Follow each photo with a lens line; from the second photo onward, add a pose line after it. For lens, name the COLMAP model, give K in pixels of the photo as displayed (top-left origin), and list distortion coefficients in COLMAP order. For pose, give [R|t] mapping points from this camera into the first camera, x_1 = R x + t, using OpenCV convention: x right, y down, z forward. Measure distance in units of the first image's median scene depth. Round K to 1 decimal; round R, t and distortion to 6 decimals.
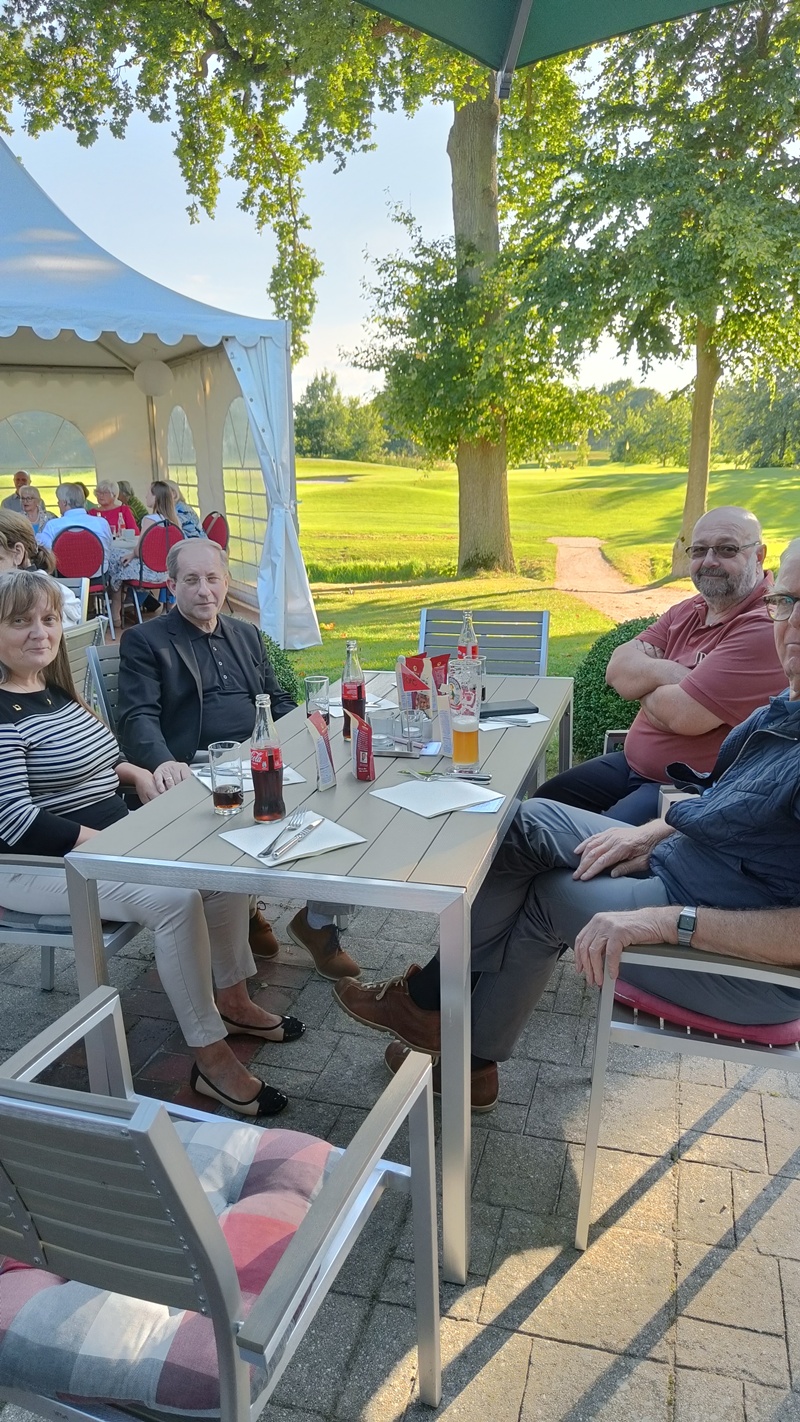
lens RADIAL K [[980.5, 0, 405.8], [0, 980.5, 723.7], [0, 0, 1]] dist [0.002388, 0.002953]
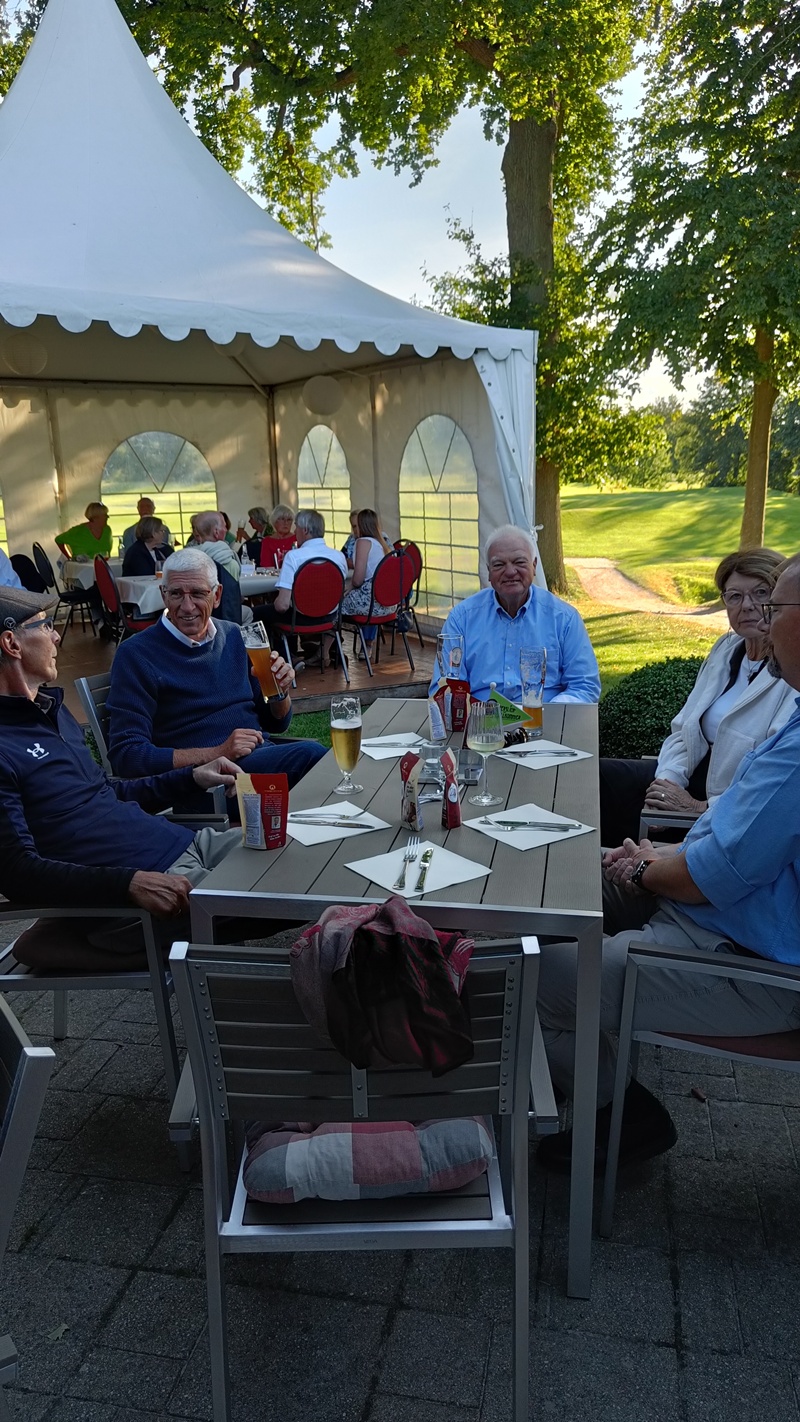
lens RADIAL K [[980.5, 0, 410.2], [0, 980.5, 716.9], [0, 0, 1]] dist [0.002388, 0.002953]
pose [[0.997229, -0.022826, 0.070801, -0.116794], [0.024716, 0.999358, -0.025940, -0.010953], [-0.070164, 0.027618, 0.997153, 0.037952]]
